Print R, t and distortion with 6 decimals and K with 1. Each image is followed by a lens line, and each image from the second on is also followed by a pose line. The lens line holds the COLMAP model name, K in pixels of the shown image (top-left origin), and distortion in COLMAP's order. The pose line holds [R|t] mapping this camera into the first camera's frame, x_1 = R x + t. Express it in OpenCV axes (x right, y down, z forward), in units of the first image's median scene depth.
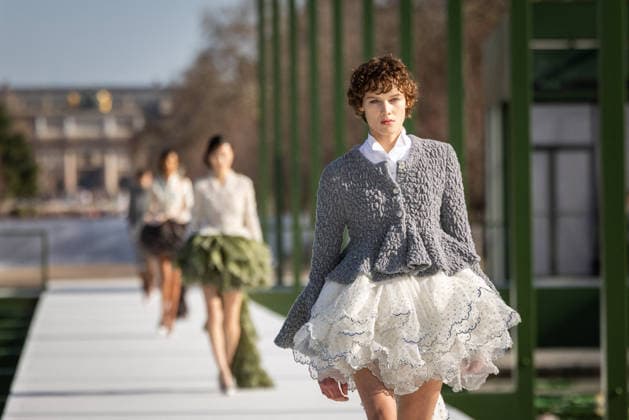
lens RADIAL K [[3842.1, 0, 314.5], [0, 3842.1, 210.0], [0, 0, 1]] dist [0.186735, 1.378226]
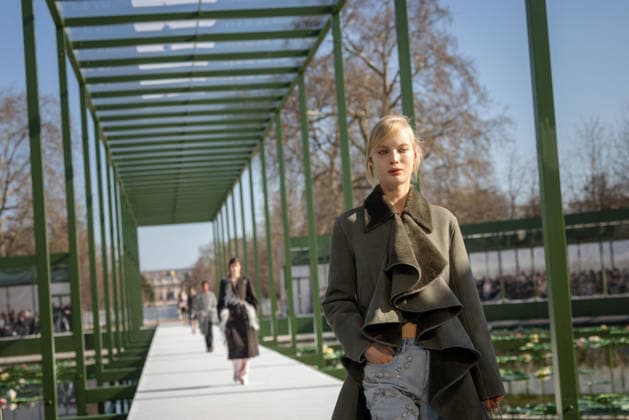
lens RADIAL K [[1540.2, 0, 331.7], [0, 1540.2, 209.6], [0, 0, 1]] dist [0.151633, -0.235797]
pose [[0.996388, -0.055076, 0.064632, 0.003379], [0.057883, 0.997423, -0.042389, -0.017866], [-0.062130, 0.045977, 0.997008, -0.451144]]
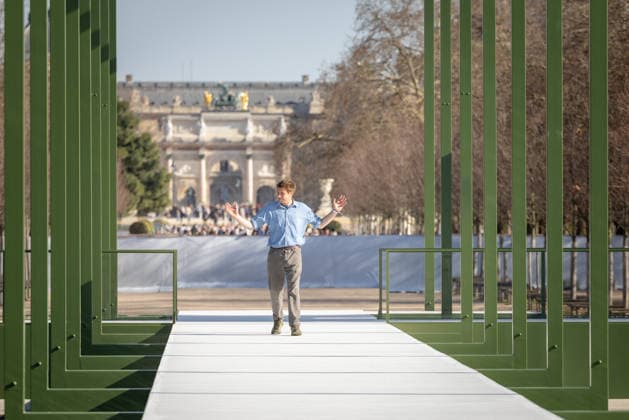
lens RADIAL K [[3842.1, 0, 314.5], [0, 3842.1, 210.0], [0, 0, 1]] dist [0.186735, 1.378226]
pose [[0.998110, 0.010926, -0.060471, 0.013353], [-0.011759, 0.999841, -0.013436, 0.007858], [0.060315, 0.014122, 0.998080, 0.142439]]
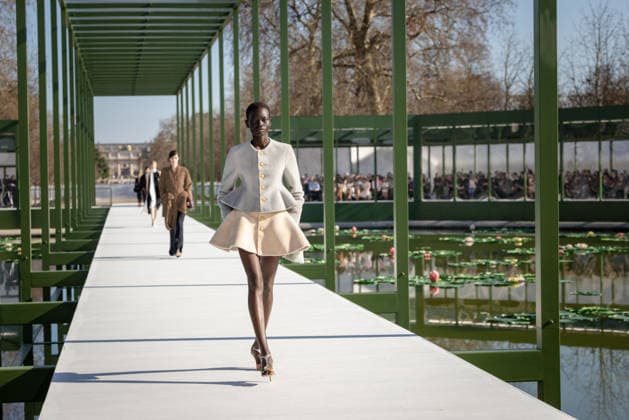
lens RADIAL K [[1464.1, 0, 314.5], [0, 1464.1, 210.0], [0, 0, 1]] dist [0.003991, 0.260138]
pose [[0.997071, -0.004756, 0.076334, 0.006505], [0.003057, 0.999745, 0.022352, -0.003066], [-0.076420, -0.022053, 0.996832, -0.249379]]
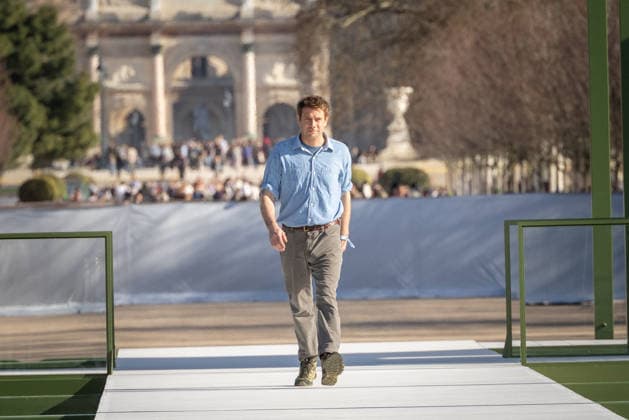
lens RADIAL K [[1098.4, 0, 314.5], [0, 1098.4, 210.0], [0, 0, 1]] dist [-0.008353, -0.024676]
pose [[0.999272, -0.010913, -0.036560, -0.041225], [0.009766, 0.999459, -0.031418, 0.007339], [0.036883, 0.031038, 0.998837, 0.874055]]
